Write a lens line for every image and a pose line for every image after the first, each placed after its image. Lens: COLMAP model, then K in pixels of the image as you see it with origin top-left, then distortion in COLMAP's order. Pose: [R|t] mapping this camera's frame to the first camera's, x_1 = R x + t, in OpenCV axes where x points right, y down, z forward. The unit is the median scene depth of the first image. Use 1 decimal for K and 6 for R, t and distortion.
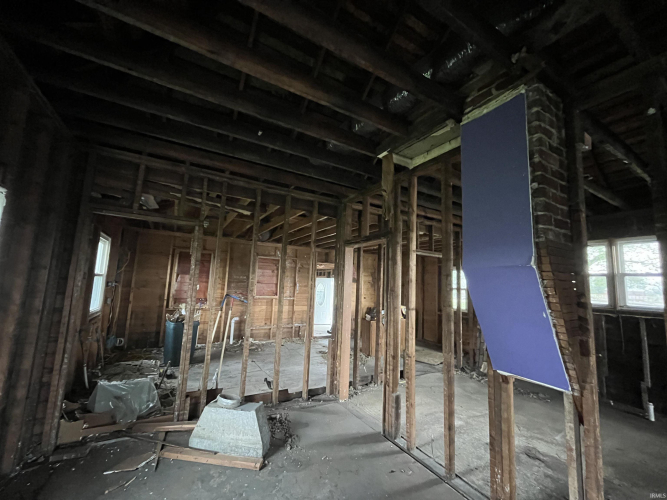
lens RADIAL K [[268.1, 0, 330.0], [0, 268.1, 250.9], [0, 0, 1]] dist [-0.000552, -0.000509]
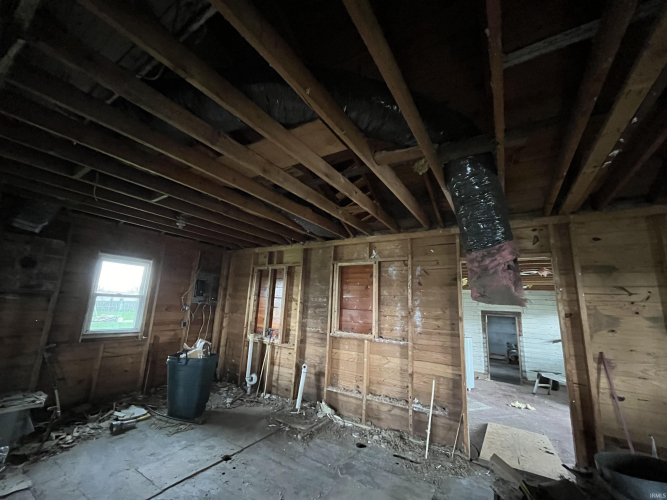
lens RADIAL K [[268.1, 0, 330.0], [0, 268.1, 250.9], [0, 0, 1]] dist [-0.000552, -0.000509]
pose [[0.460185, -0.189929, -0.867270, 0.322057], [0.078275, 0.981725, -0.173460, 0.123339], [0.884366, 0.011938, 0.466642, 0.902109]]
